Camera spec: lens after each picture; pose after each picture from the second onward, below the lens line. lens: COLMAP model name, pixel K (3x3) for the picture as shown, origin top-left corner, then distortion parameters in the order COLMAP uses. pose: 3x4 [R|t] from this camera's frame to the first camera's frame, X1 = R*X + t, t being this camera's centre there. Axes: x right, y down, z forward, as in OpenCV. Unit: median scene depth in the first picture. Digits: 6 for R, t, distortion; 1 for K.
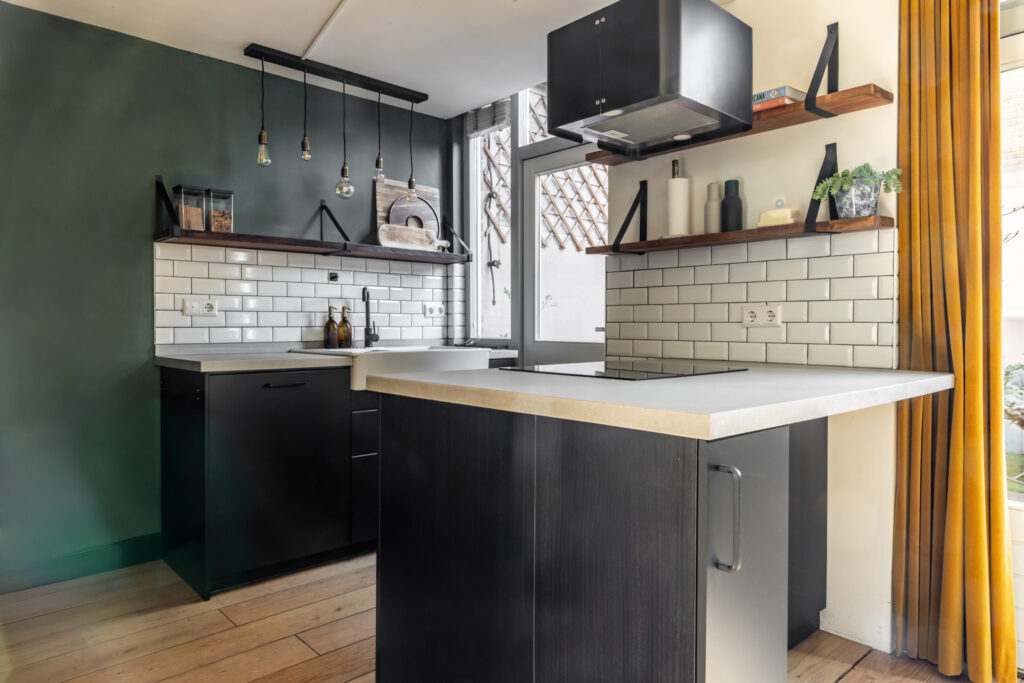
lens RADIAL K [[638.6, 0, 507.6], [0, 638.6, 340.4], [0, 0, 1]] dist [-0.008924, -0.001821]
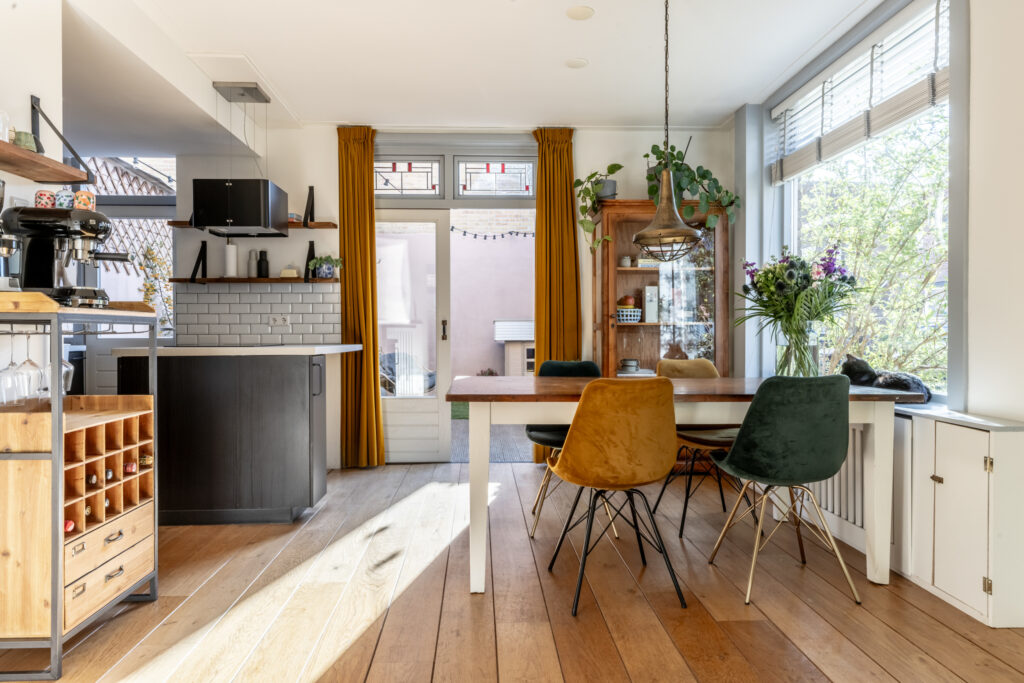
lens RADIAL K [[633.4, 0, 508.1], [0, 633.4, 342.1], [0, 0, 1]] dist [0.002336, -0.000031]
pose [[0.654500, -0.007189, 0.756028, -0.699148], [0.026955, 0.999541, -0.013830, 0.083821], [-0.755581, 0.029430, 0.654394, -0.922676]]
